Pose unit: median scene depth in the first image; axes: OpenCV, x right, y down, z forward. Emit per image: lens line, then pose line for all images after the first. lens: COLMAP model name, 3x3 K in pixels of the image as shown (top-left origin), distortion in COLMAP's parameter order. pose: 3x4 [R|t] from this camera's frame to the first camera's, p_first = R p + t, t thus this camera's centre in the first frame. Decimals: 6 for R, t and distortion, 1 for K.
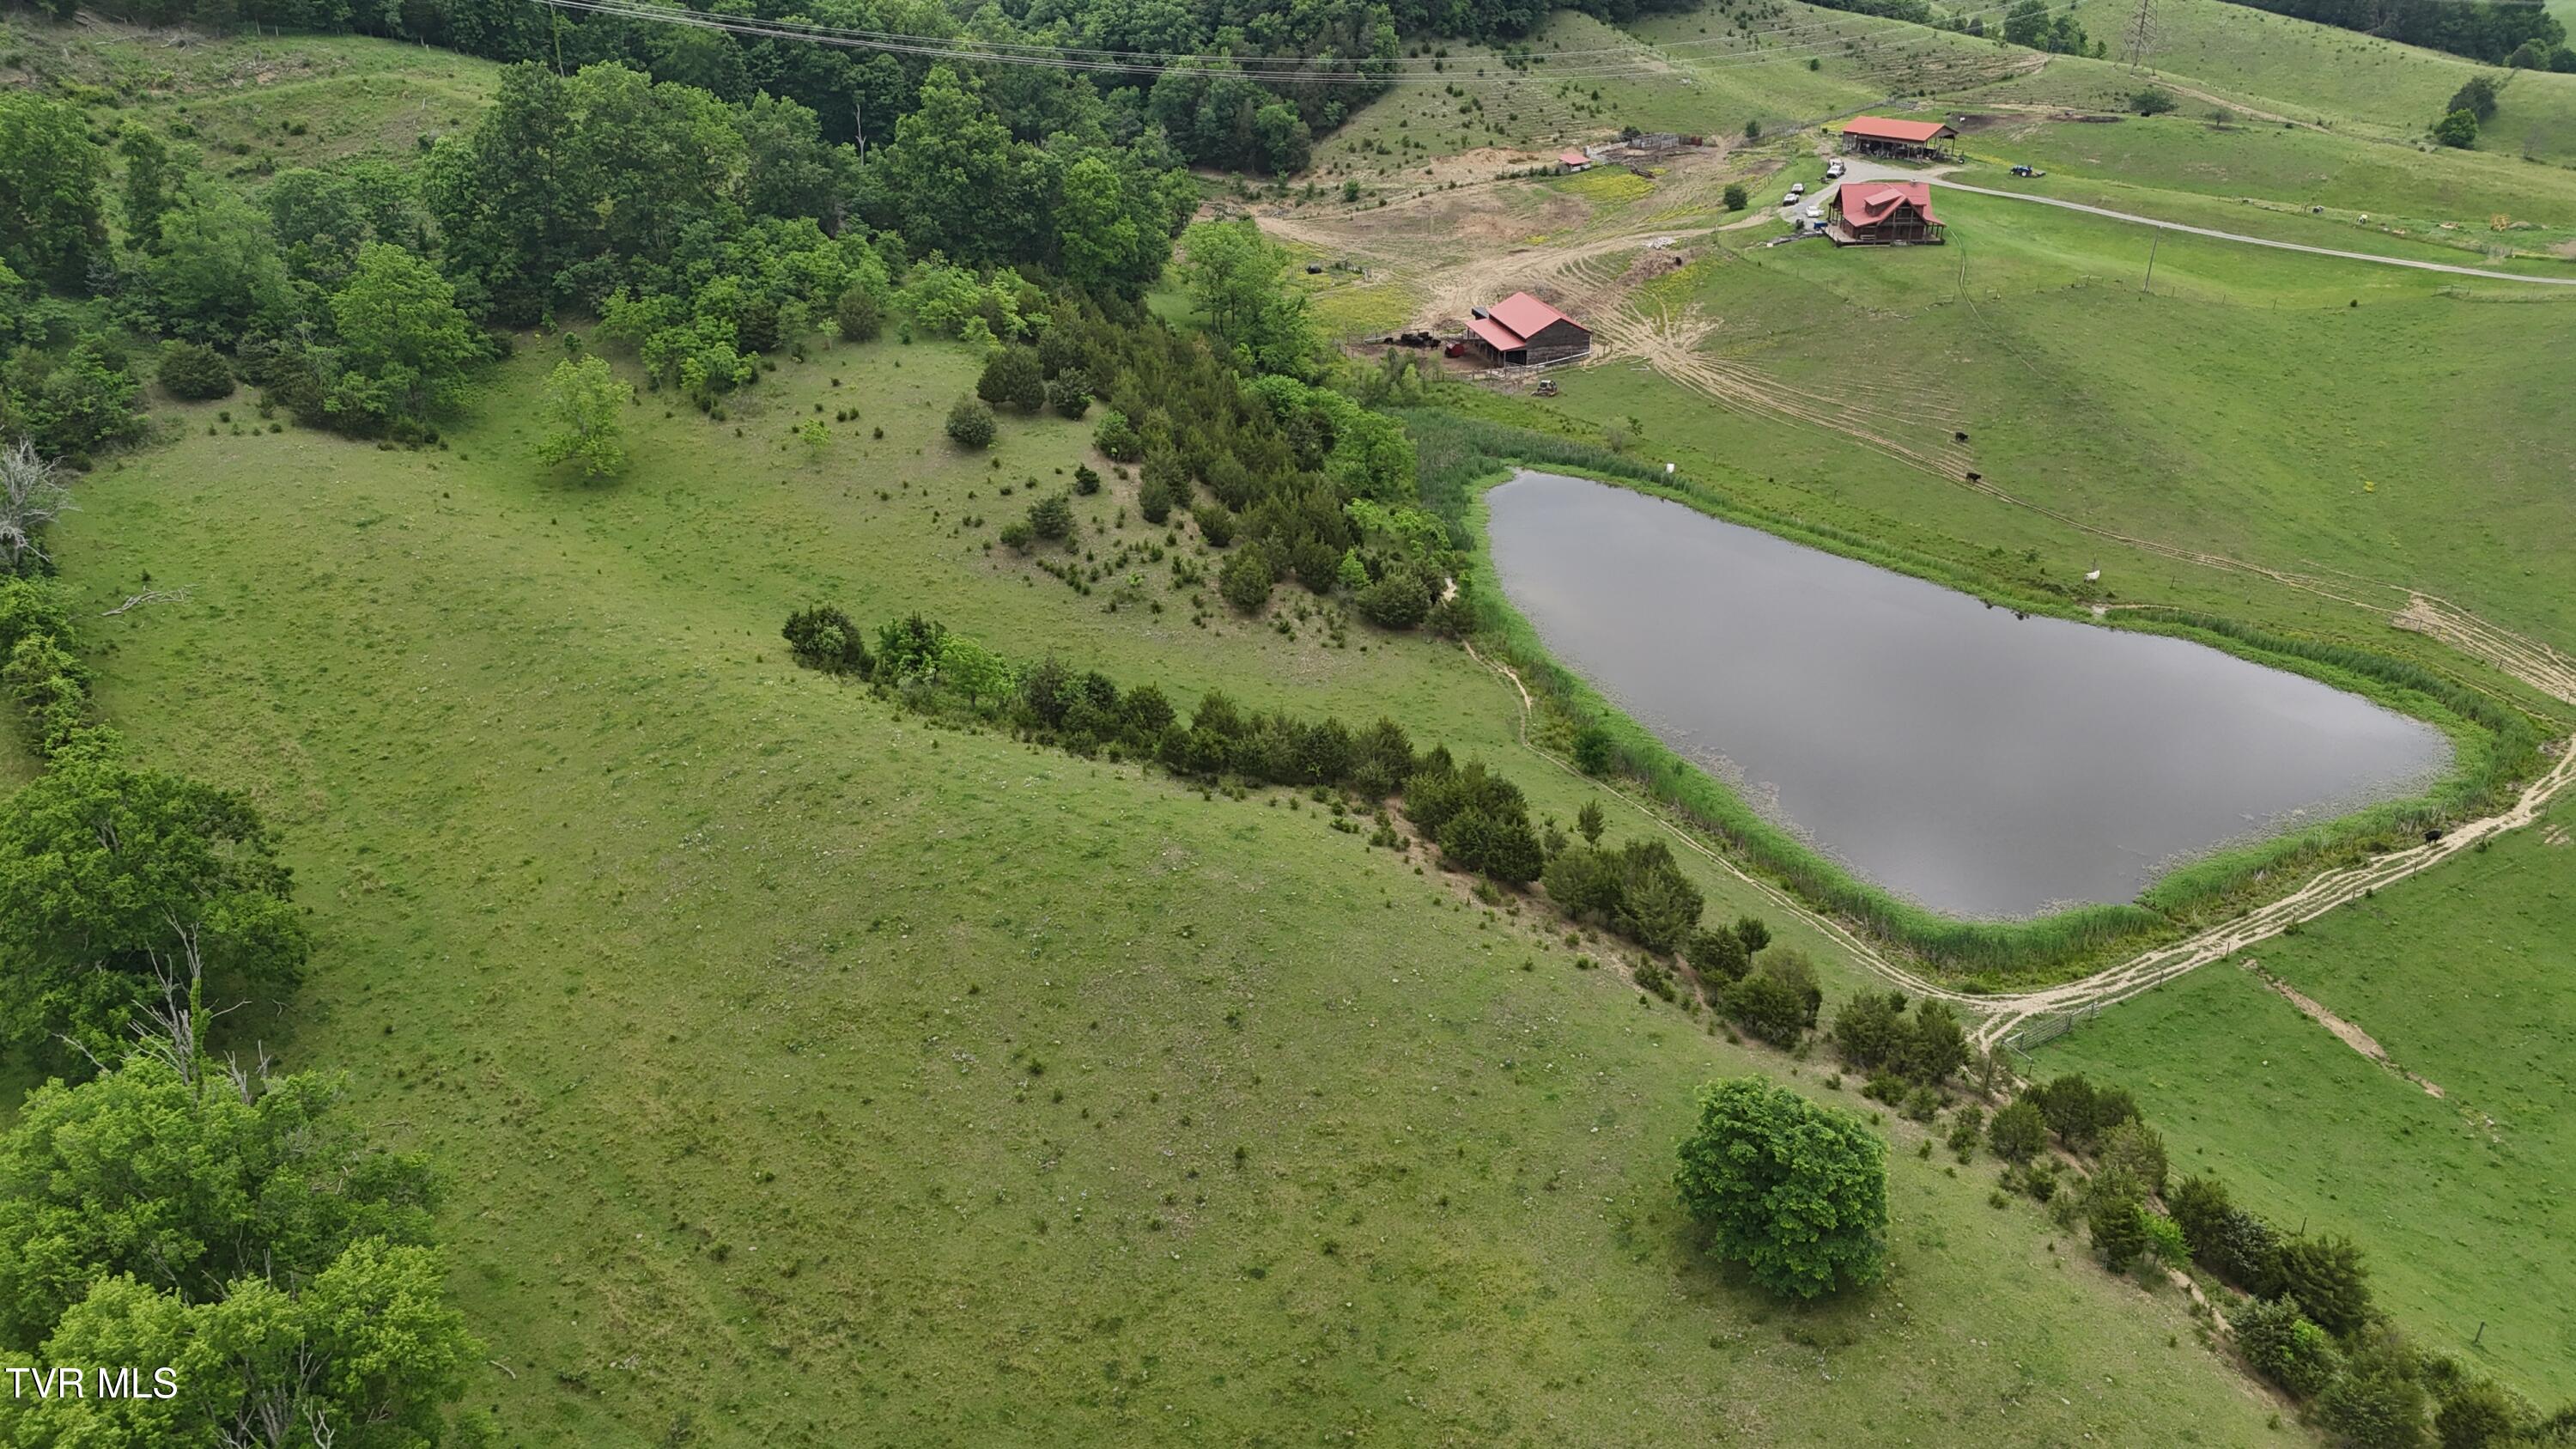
lens RADIAL K [[1892.7, 0, 1288.0], [0, 1892.7, 724.5], [0, 0, 1]] dist [0.061879, -0.048165]
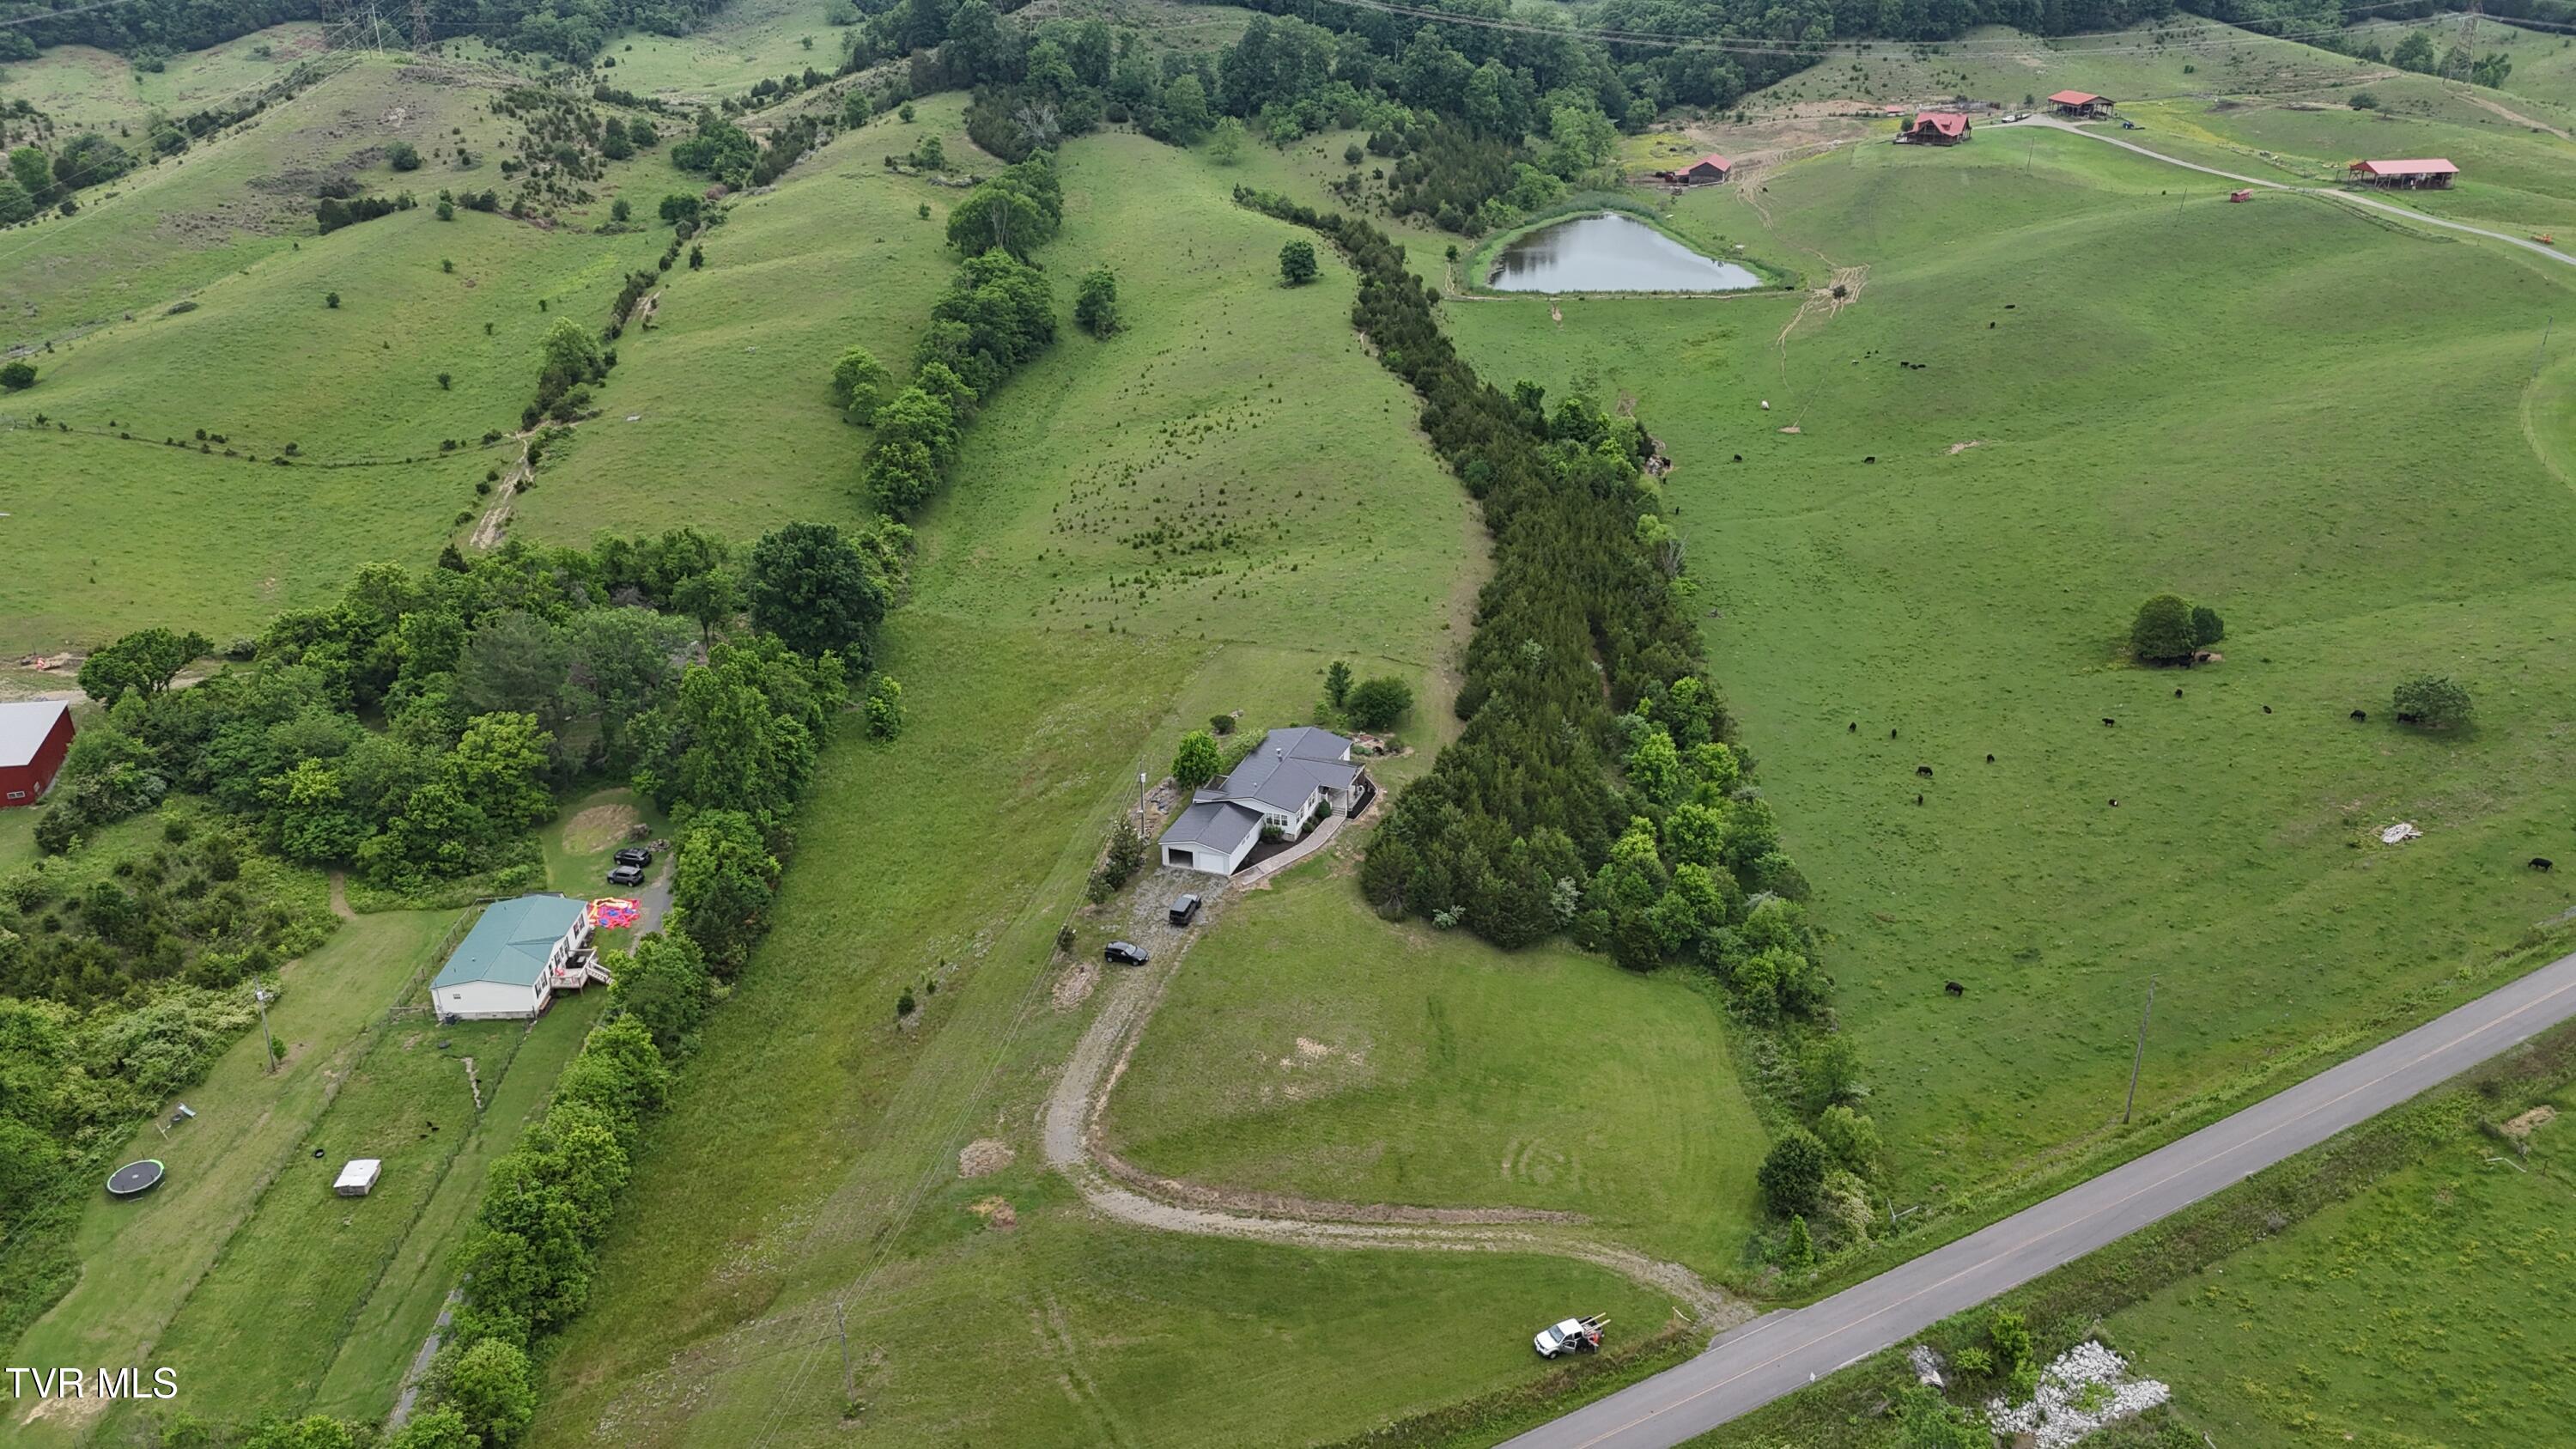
lens RADIAL K [[1894.0, 0, 1288.0], [0, 1894.0, 724.5], [0, 0, 1]] dist [0.058316, -0.038979]
pose [[0.840899, 0.218002, -0.495343, 1.294524], [-0.226426, 0.973041, 0.043855, 0.539564], [0.491549, 0.075280, 0.867590, -1.321470]]
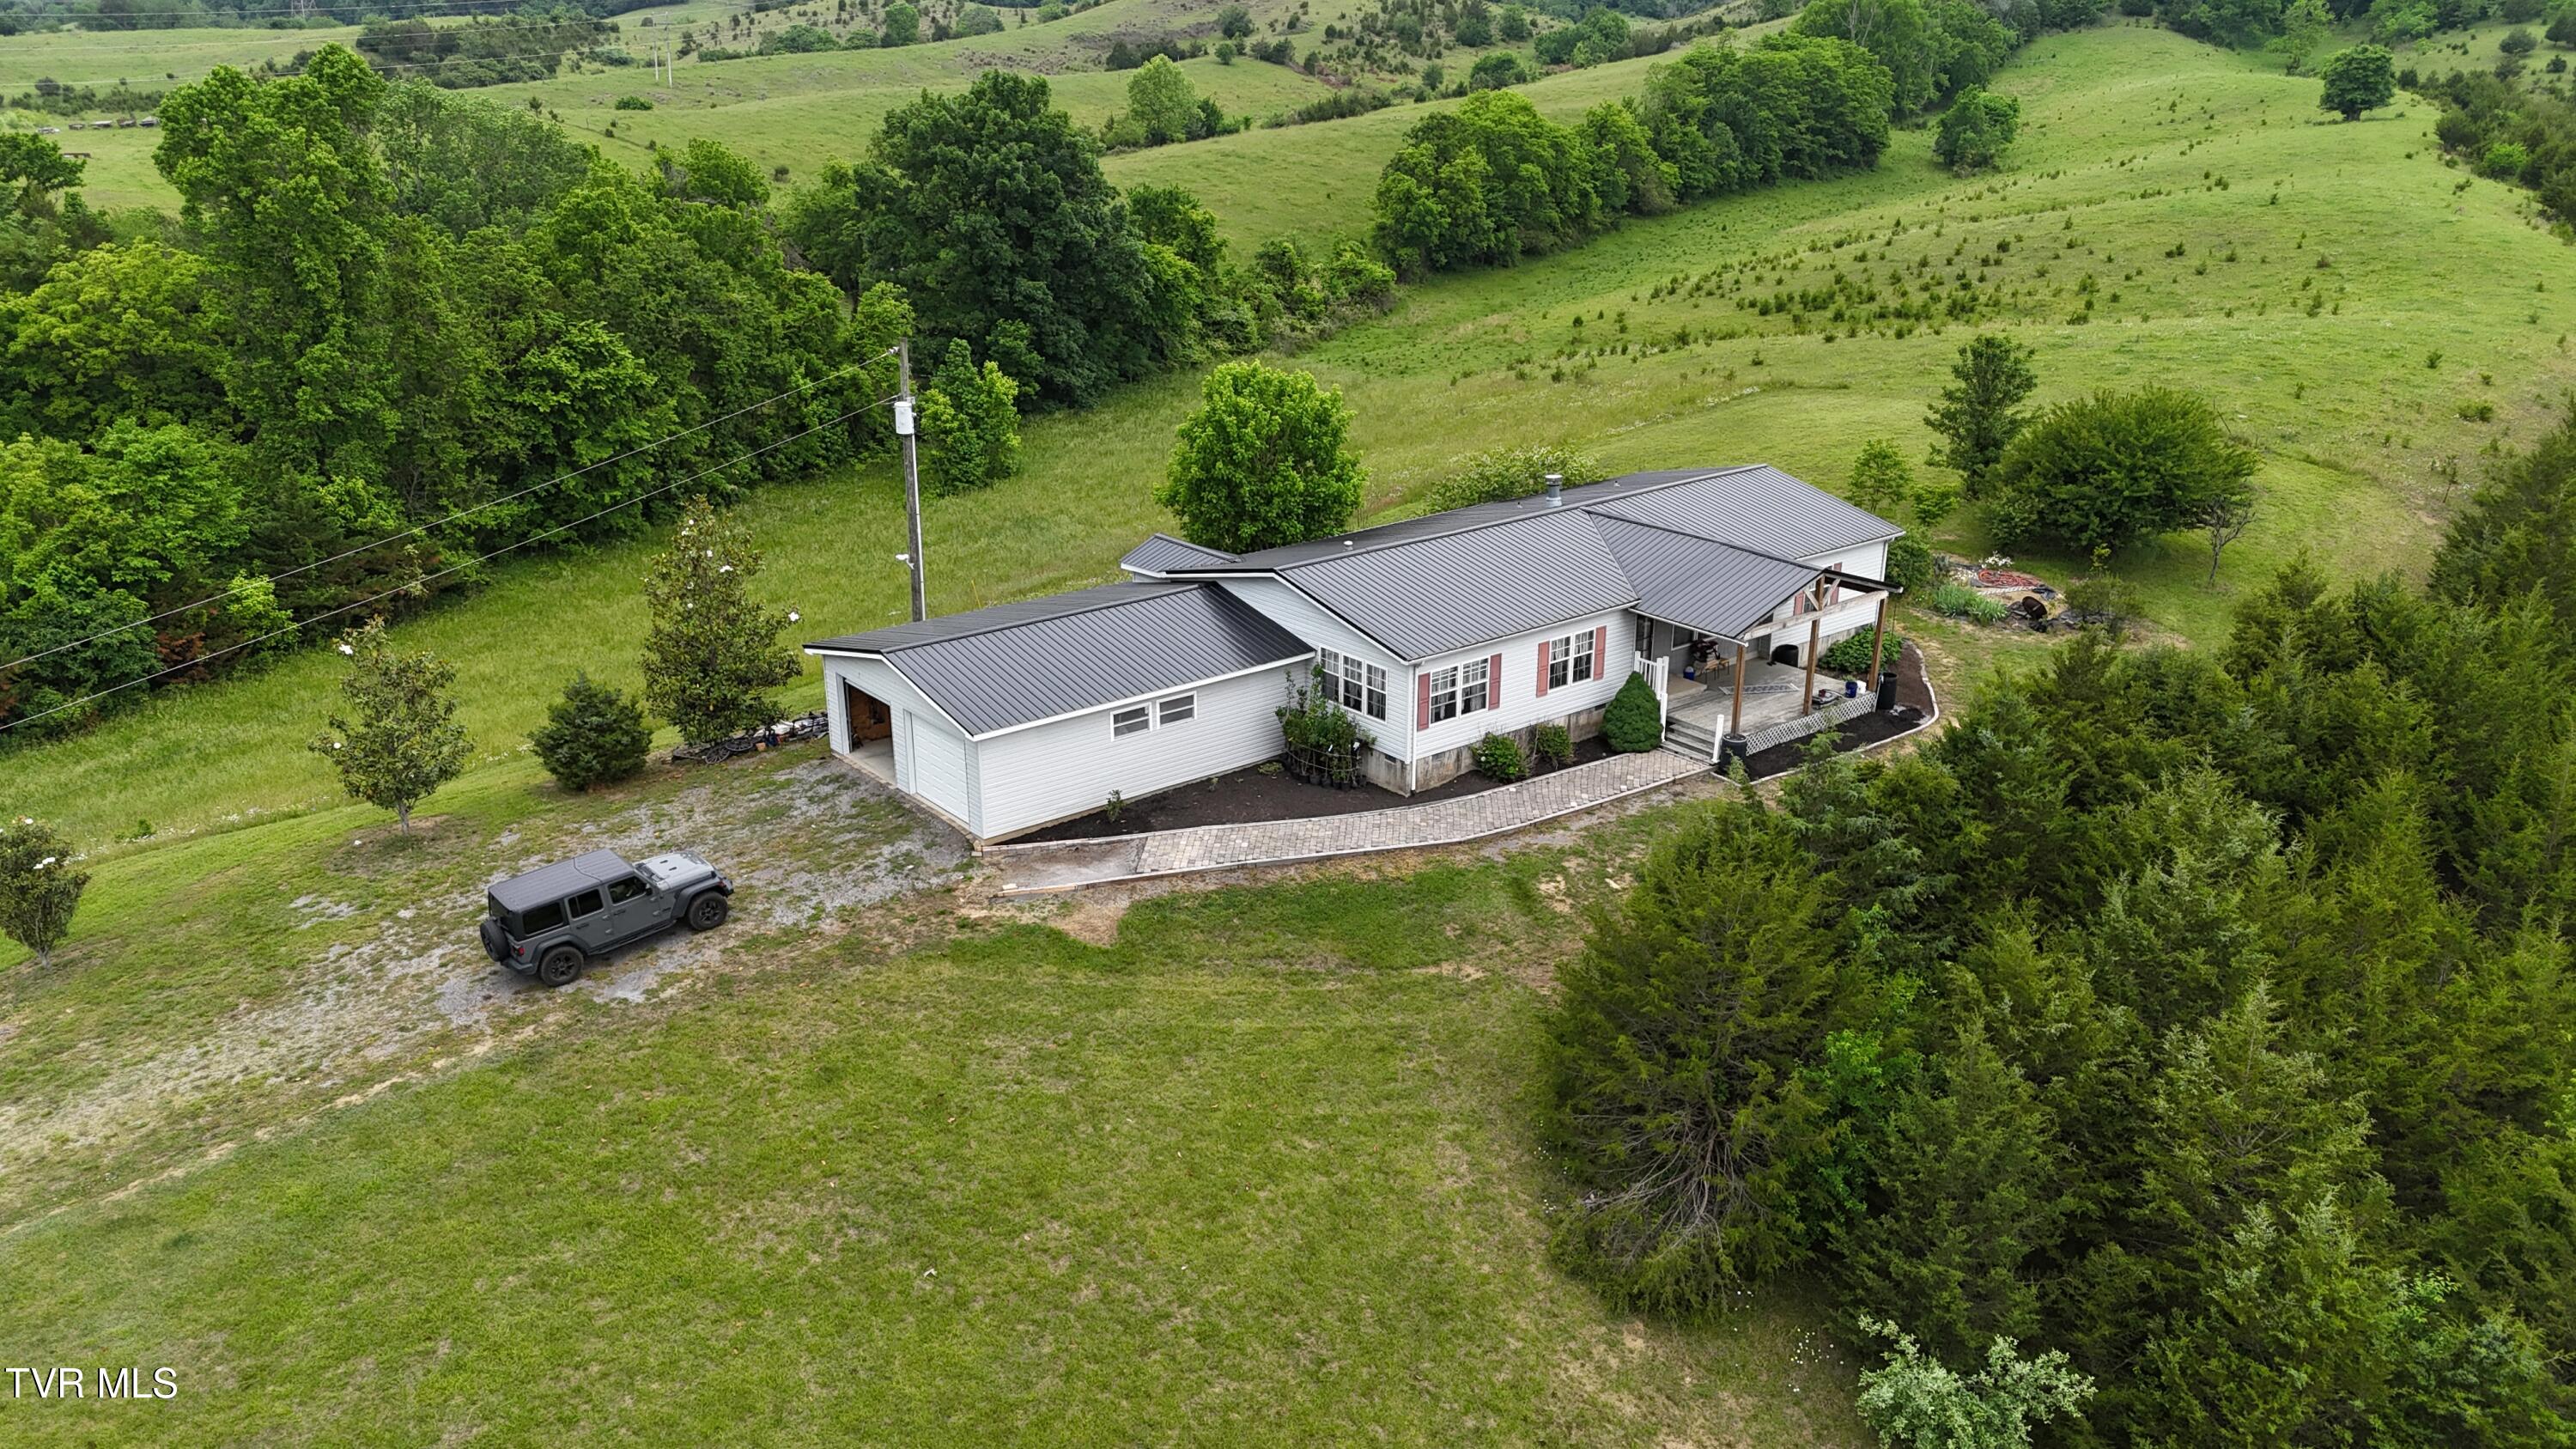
lens RADIAL K [[1897.7, 0, 1286.1], [0, 1897.7, 711.1], [0, 0, 1]] dist [0.059159, -0.046620]
pose [[0.441094, 0.307133, -0.843271, 1.006213], [-0.391548, 0.911336, 0.127114, 0.608171], [0.807543, 0.274111, 0.522242, -0.606118]]
